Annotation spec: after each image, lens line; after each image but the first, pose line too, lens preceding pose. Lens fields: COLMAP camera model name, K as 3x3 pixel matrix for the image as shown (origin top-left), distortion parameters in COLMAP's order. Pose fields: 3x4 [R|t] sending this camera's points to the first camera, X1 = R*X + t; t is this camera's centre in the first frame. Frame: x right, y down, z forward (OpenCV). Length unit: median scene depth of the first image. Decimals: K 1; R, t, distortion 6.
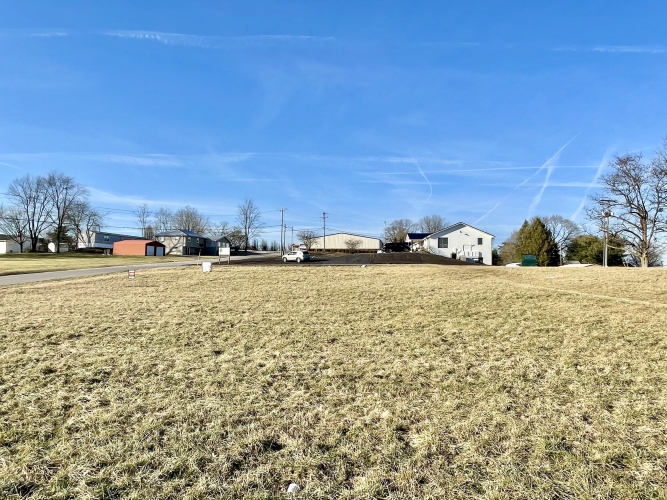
lens RADIAL K [[453.7, 0, 334.9], [0, 453.7, 250.0], [0, 0, 1]] dist [-0.005585, -0.005298]
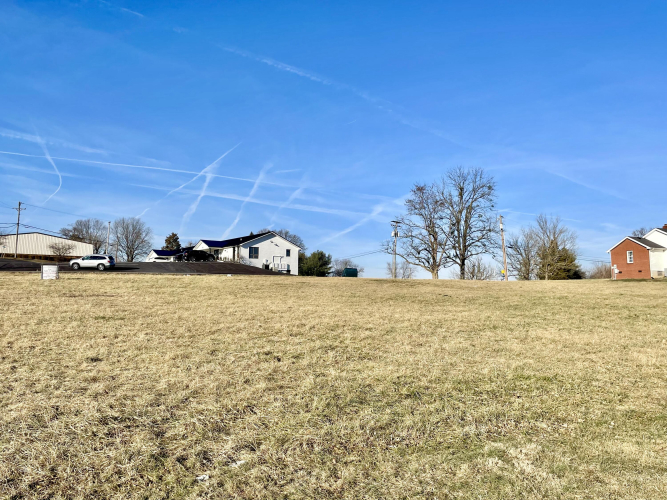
lens RADIAL K [[550.3, 0, 334.0], [0, 550.3, 253.2], [0, 0, 1]] dist [0.017900, -0.000937]
pose [[0.753852, 0.044753, 0.655519, -0.248742], [-0.030712, 0.998987, -0.032883, 0.011437], [-0.656326, 0.004656, 0.754463, 0.032598]]
